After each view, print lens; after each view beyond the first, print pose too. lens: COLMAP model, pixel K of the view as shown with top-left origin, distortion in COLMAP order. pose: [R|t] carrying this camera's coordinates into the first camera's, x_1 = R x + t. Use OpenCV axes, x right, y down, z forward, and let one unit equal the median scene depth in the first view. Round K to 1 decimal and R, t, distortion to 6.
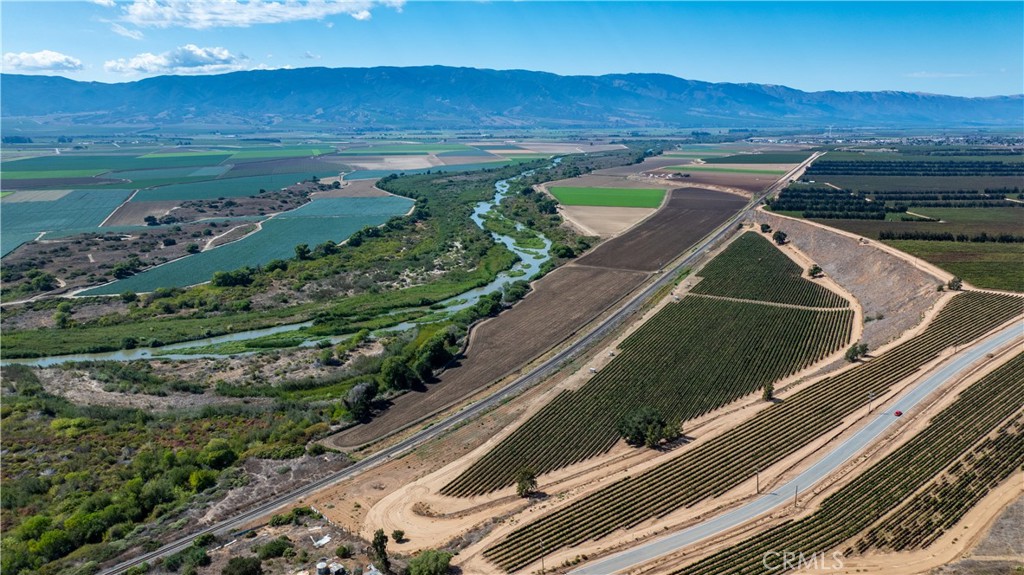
lens RADIAL K [[734.3, 0, 512.5], [0, 734.3, 289.9], [0, 0, 1]] dist [-0.017885, 0.025527]
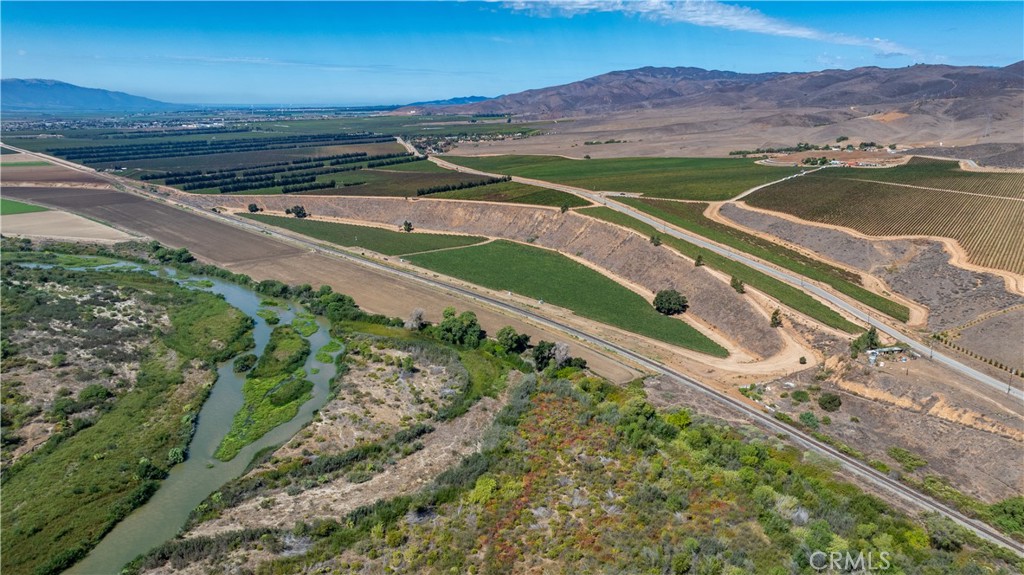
lens RADIAL K [[734.3, 0, 511.4], [0, 734.3, 286.2], [0, 0, 1]] dist [-0.017885, 0.025527]
pose [[0.385463, -0.230822, 0.893386, -0.196708], [0.215668, 0.963926, 0.155995, -0.023803], [-0.897165, 0.132544, 0.421339, 0.093365]]
